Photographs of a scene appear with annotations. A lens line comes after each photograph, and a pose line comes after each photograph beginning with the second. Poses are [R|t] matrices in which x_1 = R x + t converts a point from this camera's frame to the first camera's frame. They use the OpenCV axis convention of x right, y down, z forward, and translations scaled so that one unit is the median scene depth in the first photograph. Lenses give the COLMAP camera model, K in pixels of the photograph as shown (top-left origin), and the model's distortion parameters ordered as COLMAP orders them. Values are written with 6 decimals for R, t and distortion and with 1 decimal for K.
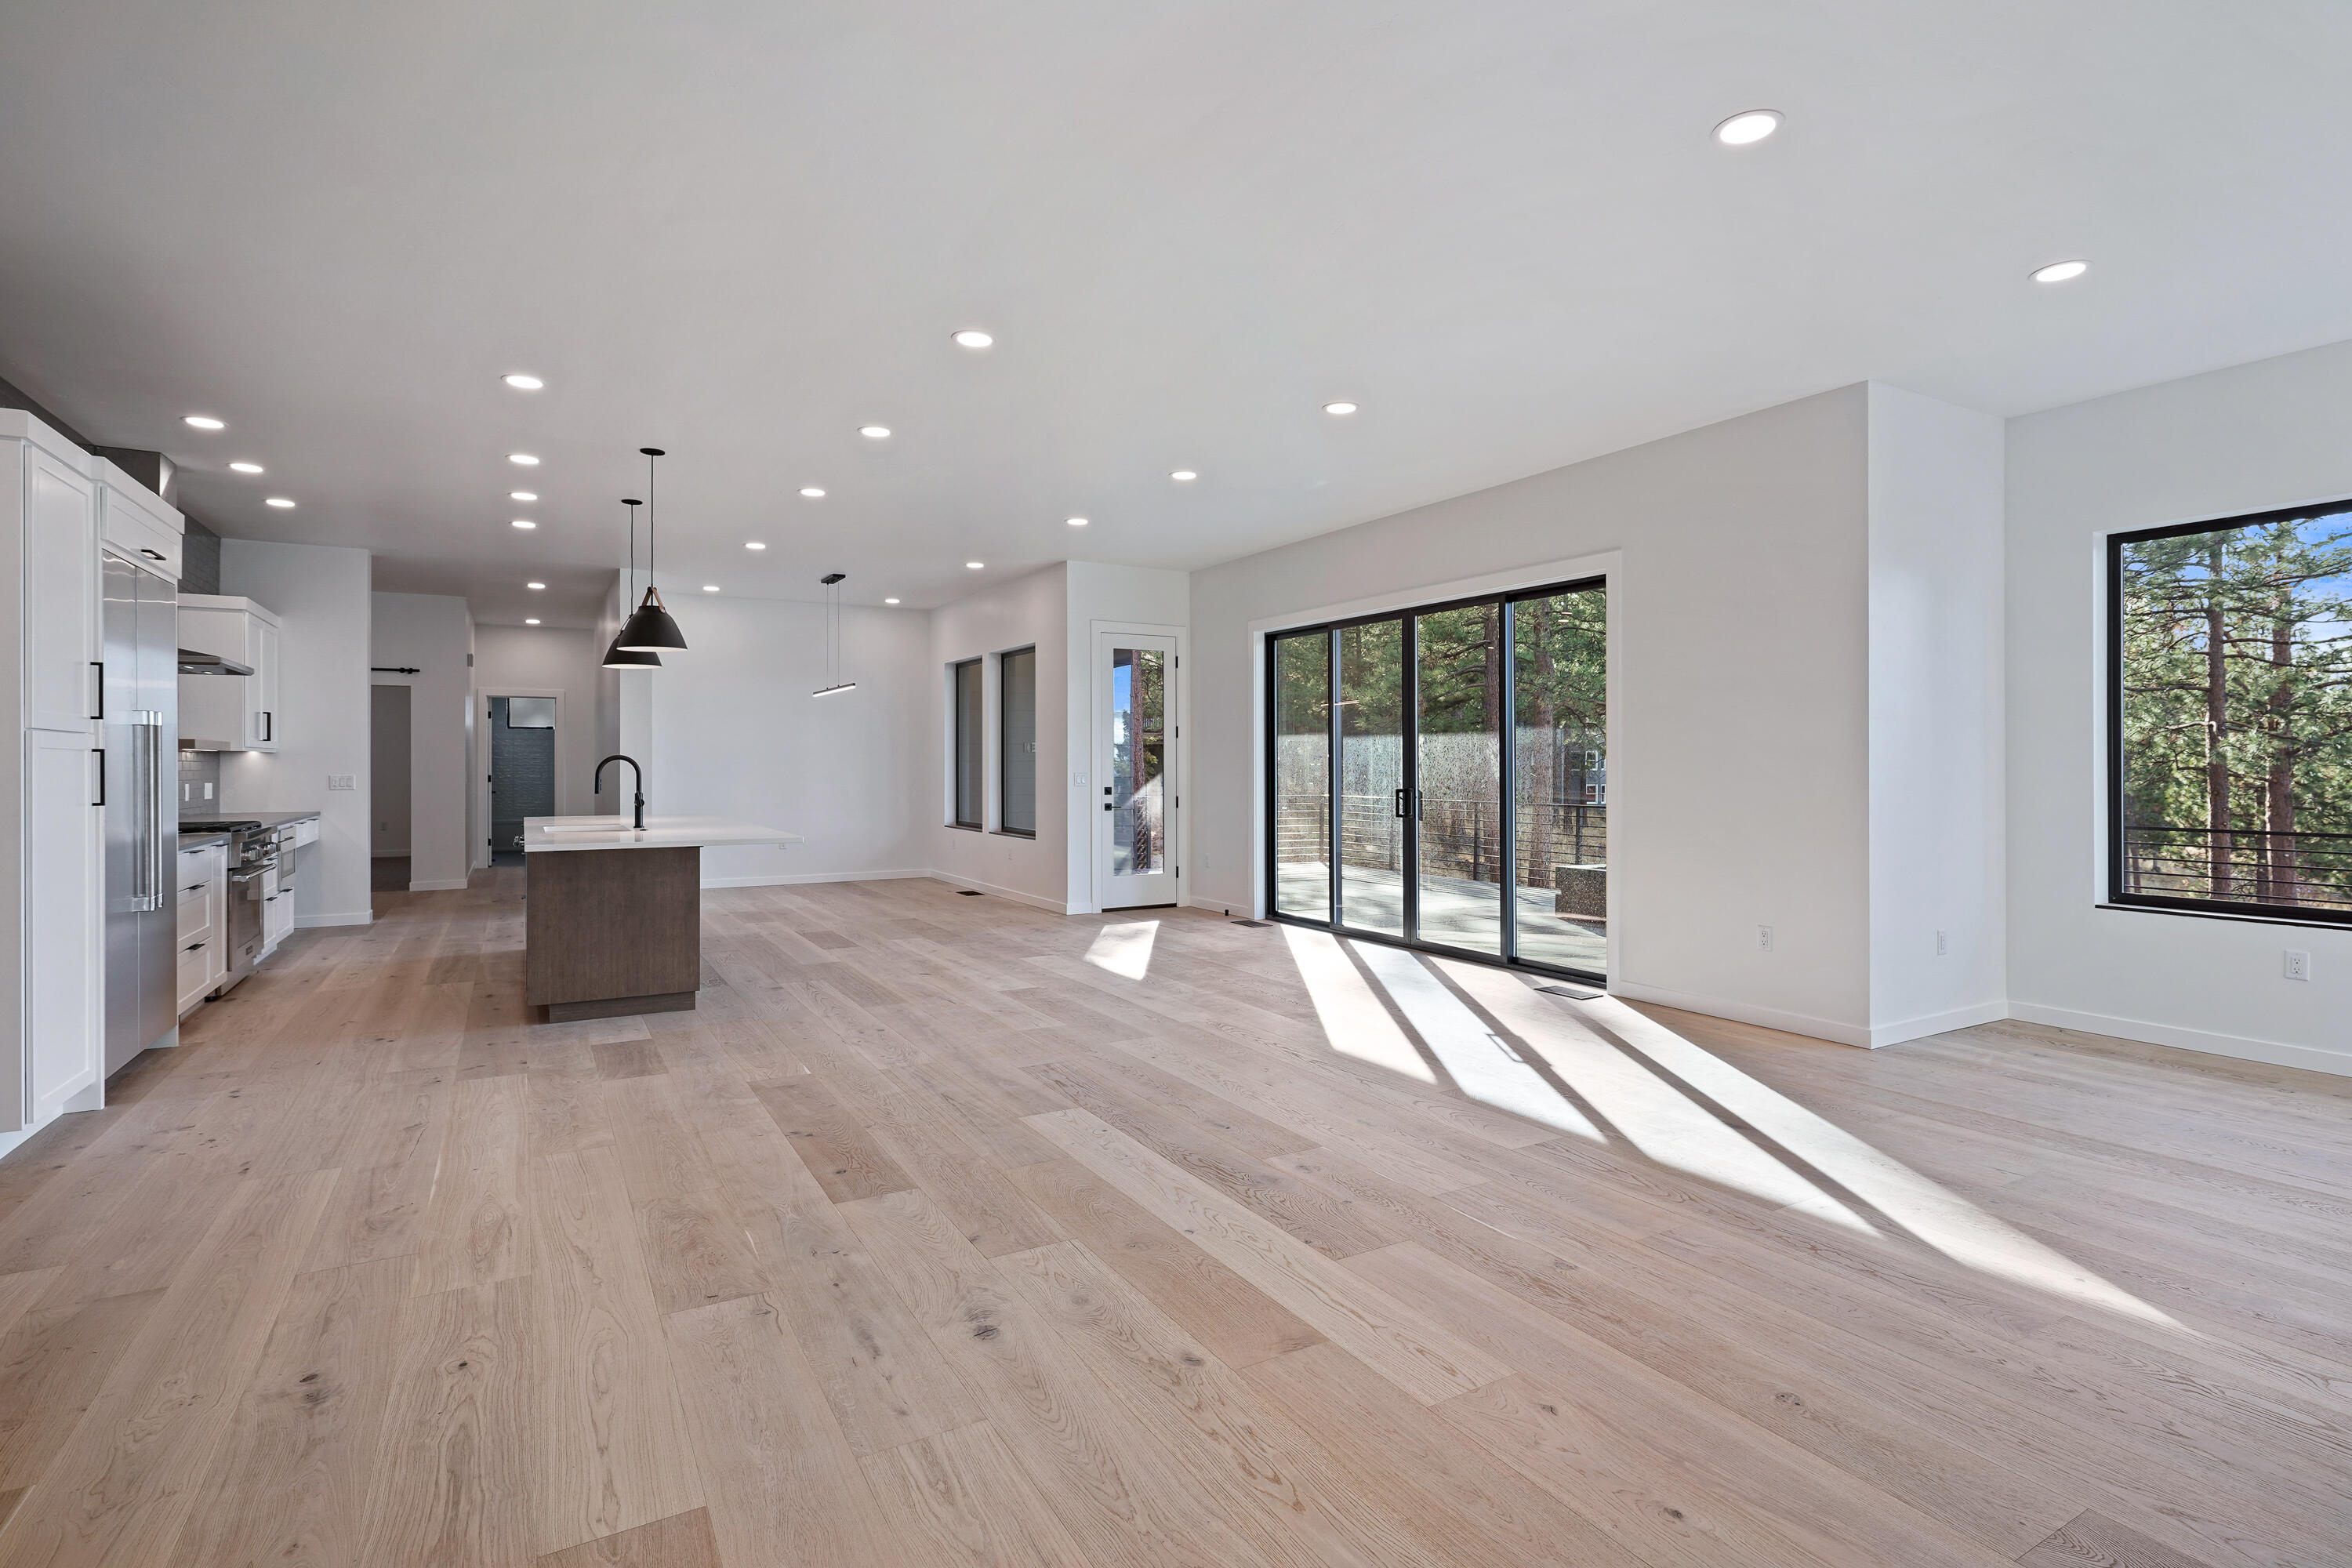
lens RADIAL K [[1139.2, 0, 1207.3], [0, 1139.2, 766.3], [0, 0, 1]] dist [-0.012412, 0.006679]
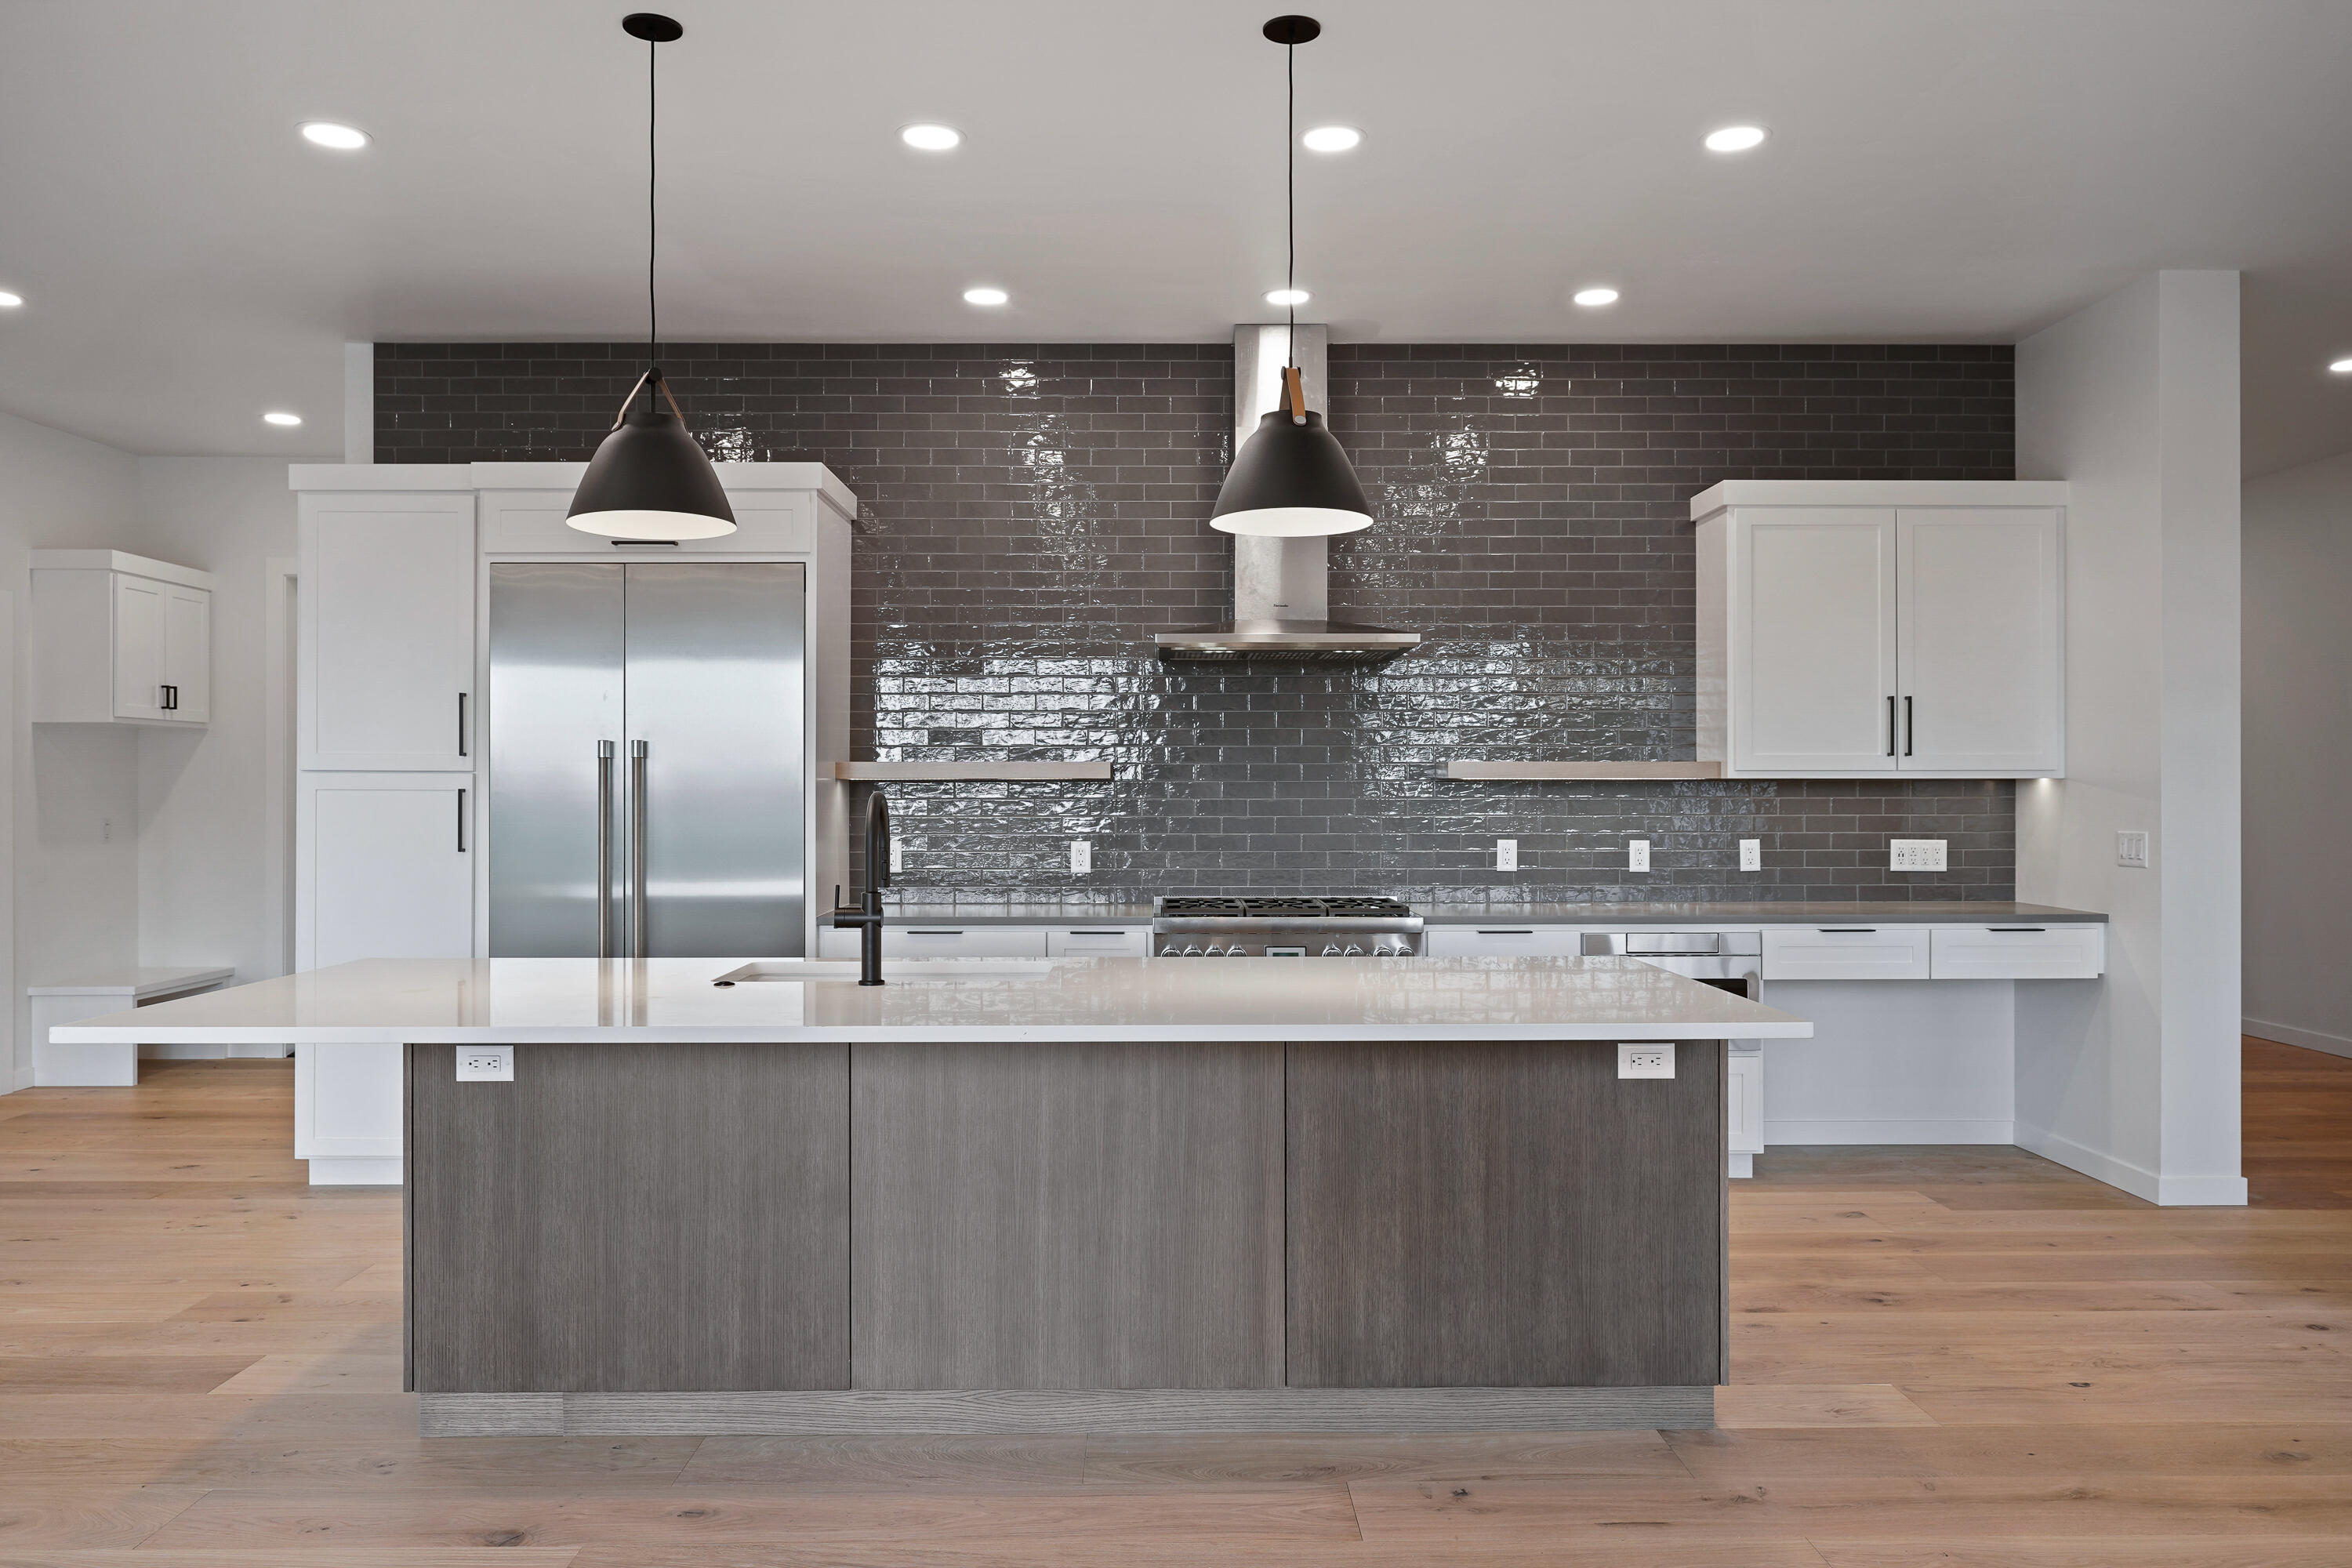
lens RADIAL K [[1702.3, 0, 1189.0], [0, 1702.3, 780.0], [0, 0, 1]] dist [0.001353, -0.006327]
pose [[-0.511232, -0.003860, -0.859434, -0.095833], [-0.002077, 0.999993, -0.003256, -0.015894], [0.859440, 0.000121, -0.511236, 1.868159]]
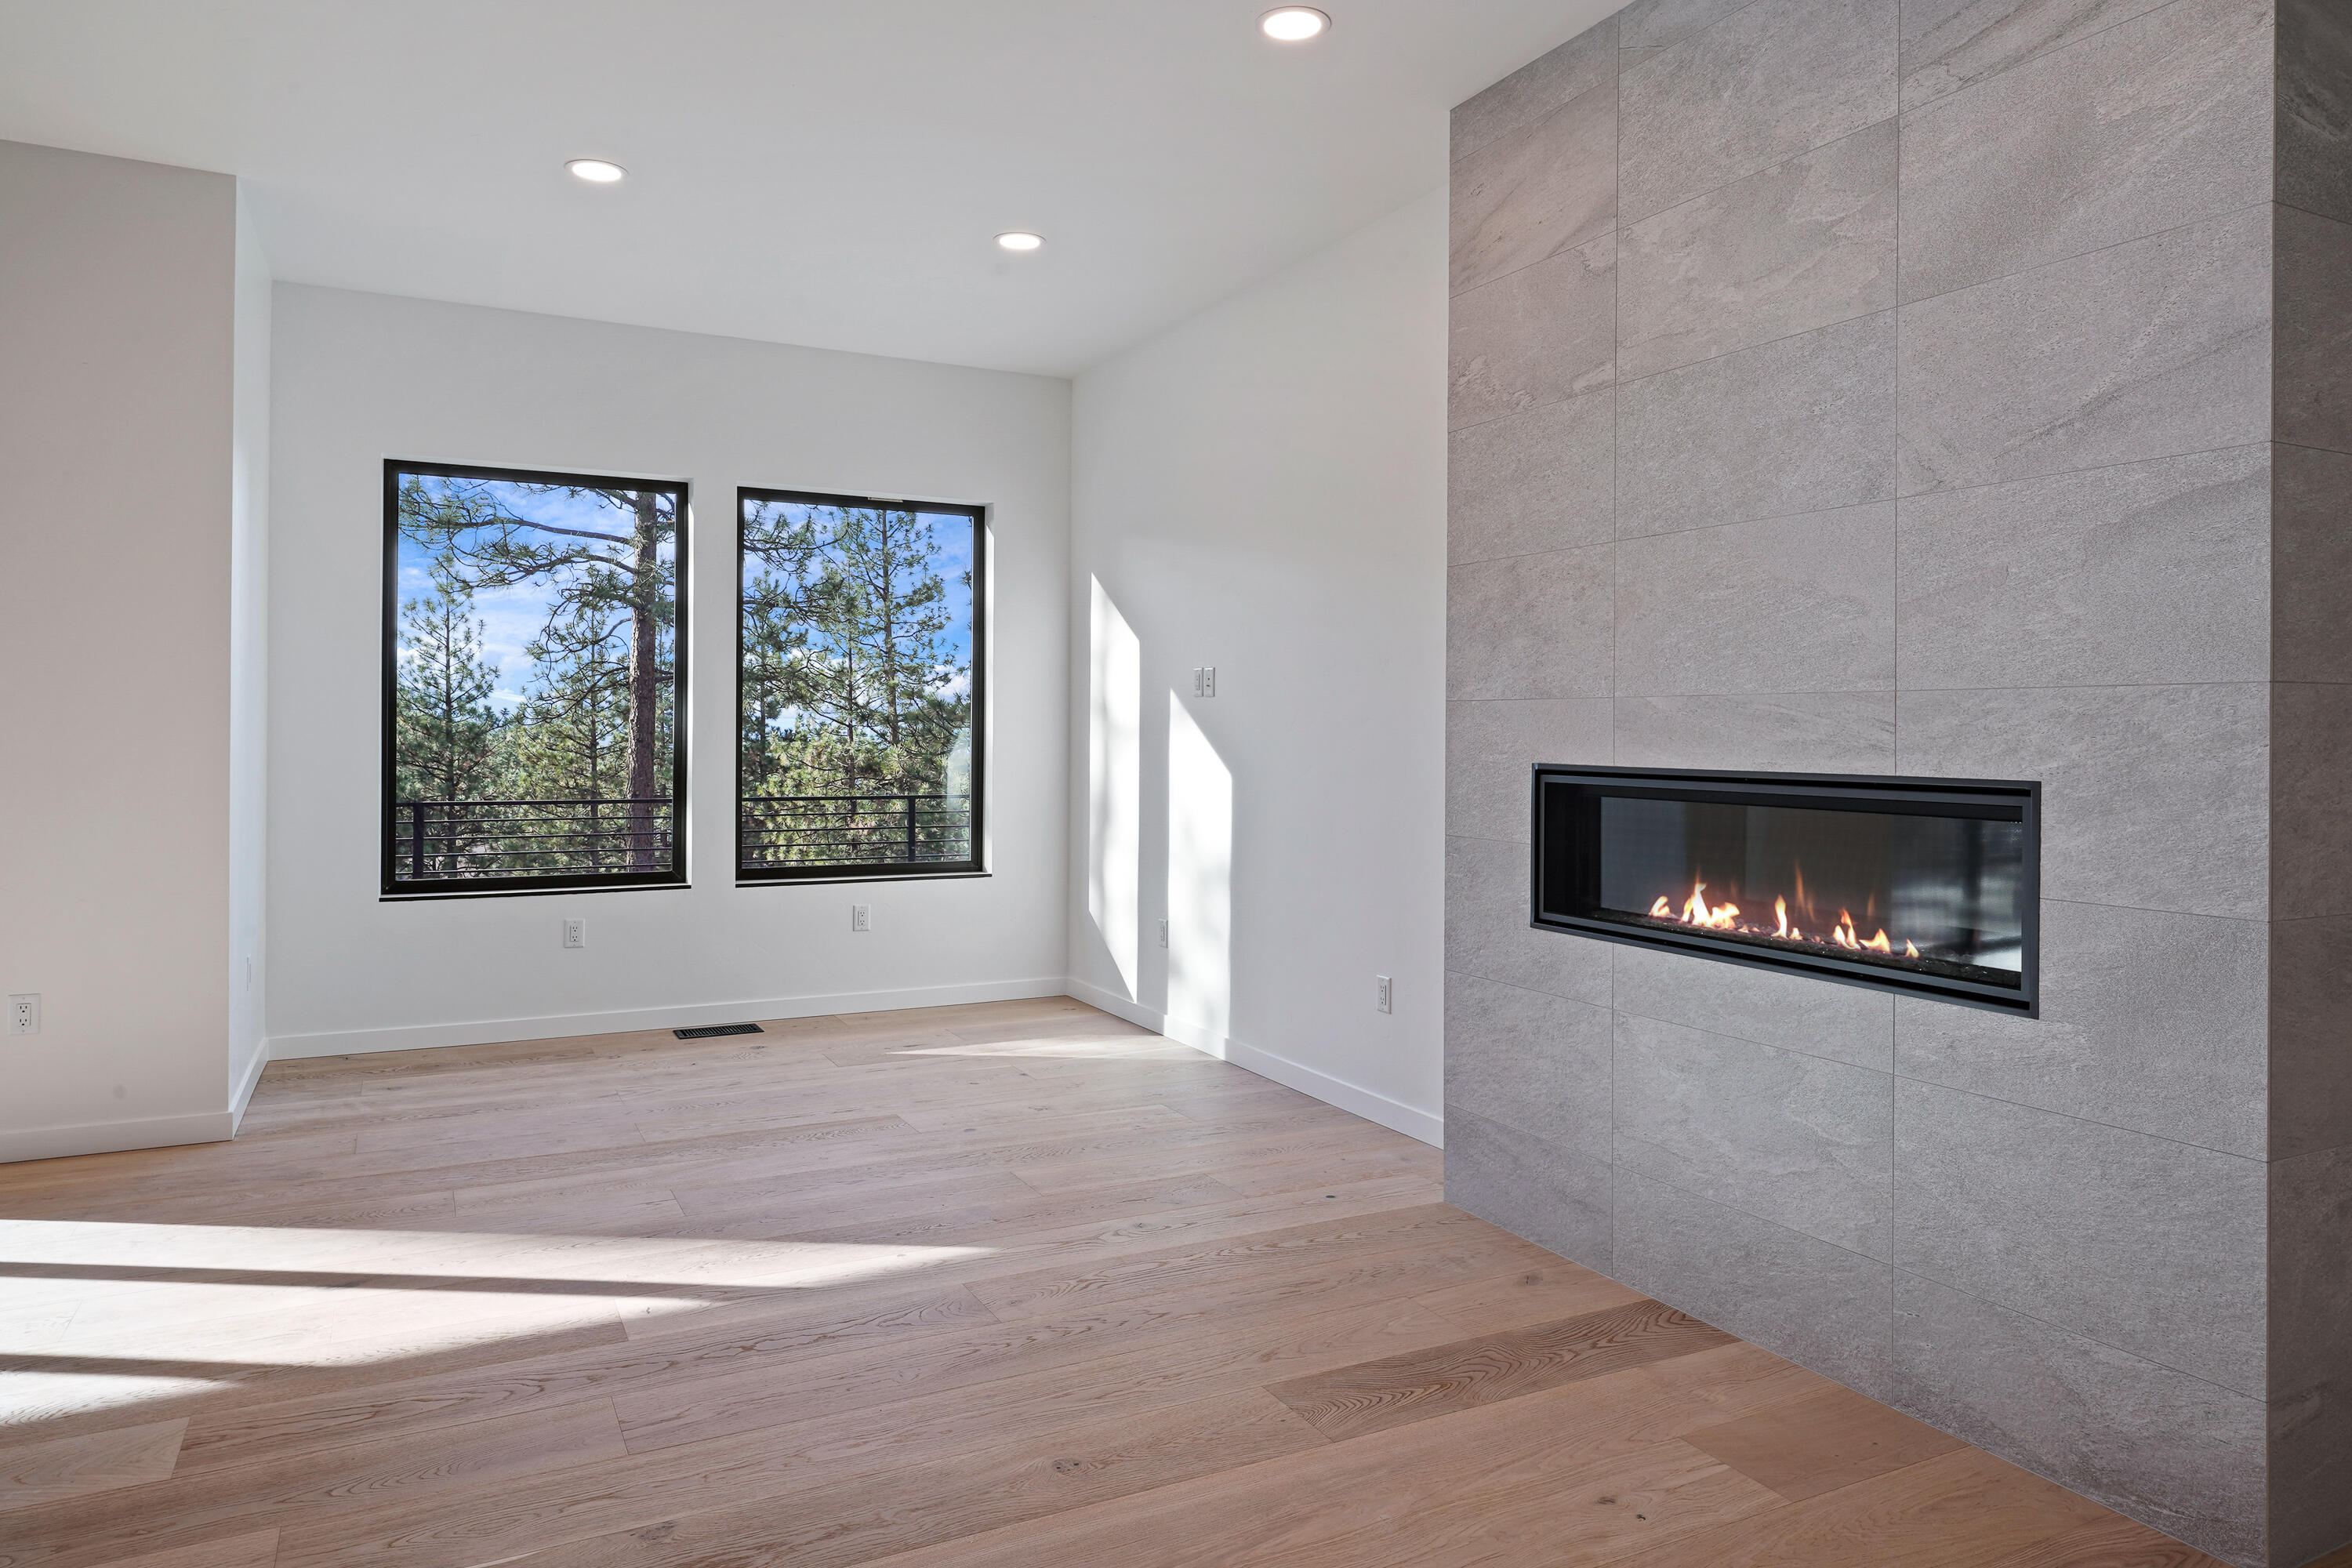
lens RADIAL K [[1461.0, 0, 1141.2], [0, 1461.0, 726.9], [0, 0, 1]] dist [-0.006140, 0.000216]
pose [[0.078779, 0.004710, 0.996881, -0.287370], [-0.003472, 0.999984, -0.004451, -0.001411], [-0.996886, -0.003110, 0.078794, 0.411369]]
